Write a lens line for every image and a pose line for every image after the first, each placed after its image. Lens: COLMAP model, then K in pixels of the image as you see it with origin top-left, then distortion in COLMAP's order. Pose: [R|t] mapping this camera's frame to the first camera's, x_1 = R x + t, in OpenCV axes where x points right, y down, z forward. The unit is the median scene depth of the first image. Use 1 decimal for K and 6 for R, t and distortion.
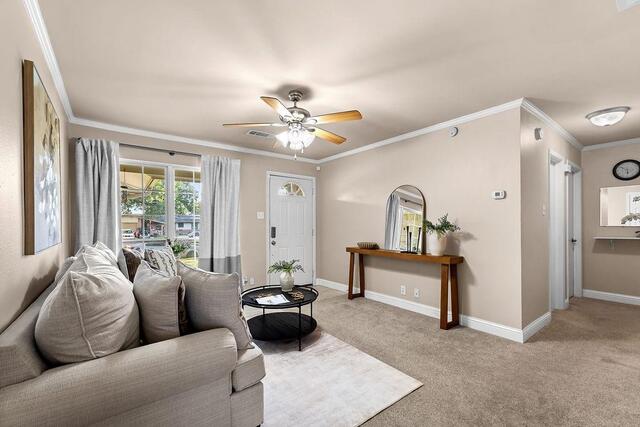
lens RADIAL K [[273.2, 0, 323.2], [0, 273.2, 221.6], [0, 0, 1]] dist [0.002467, 0.000000]
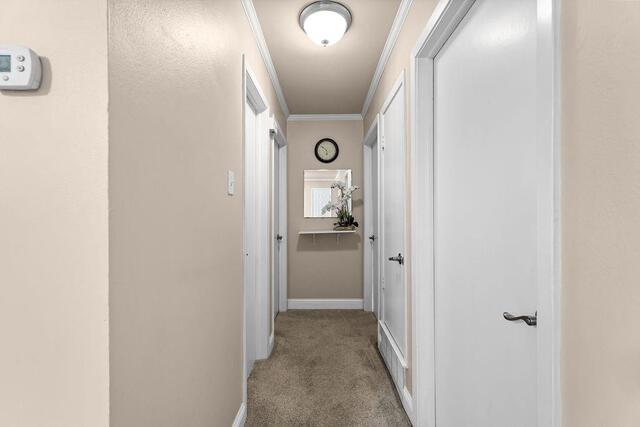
lens RADIAL K [[272.5, 0, 320.0], [0, 272.5, 213.5], [0, 0, 1]] dist [0.002778, 0.000290]
pose [[0.622273, -0.000747, 0.782800, 0.431831], [-0.003447, 0.999987, 0.003695, 0.002163], [-0.782793, -0.004997, 0.622262, 0.483663]]
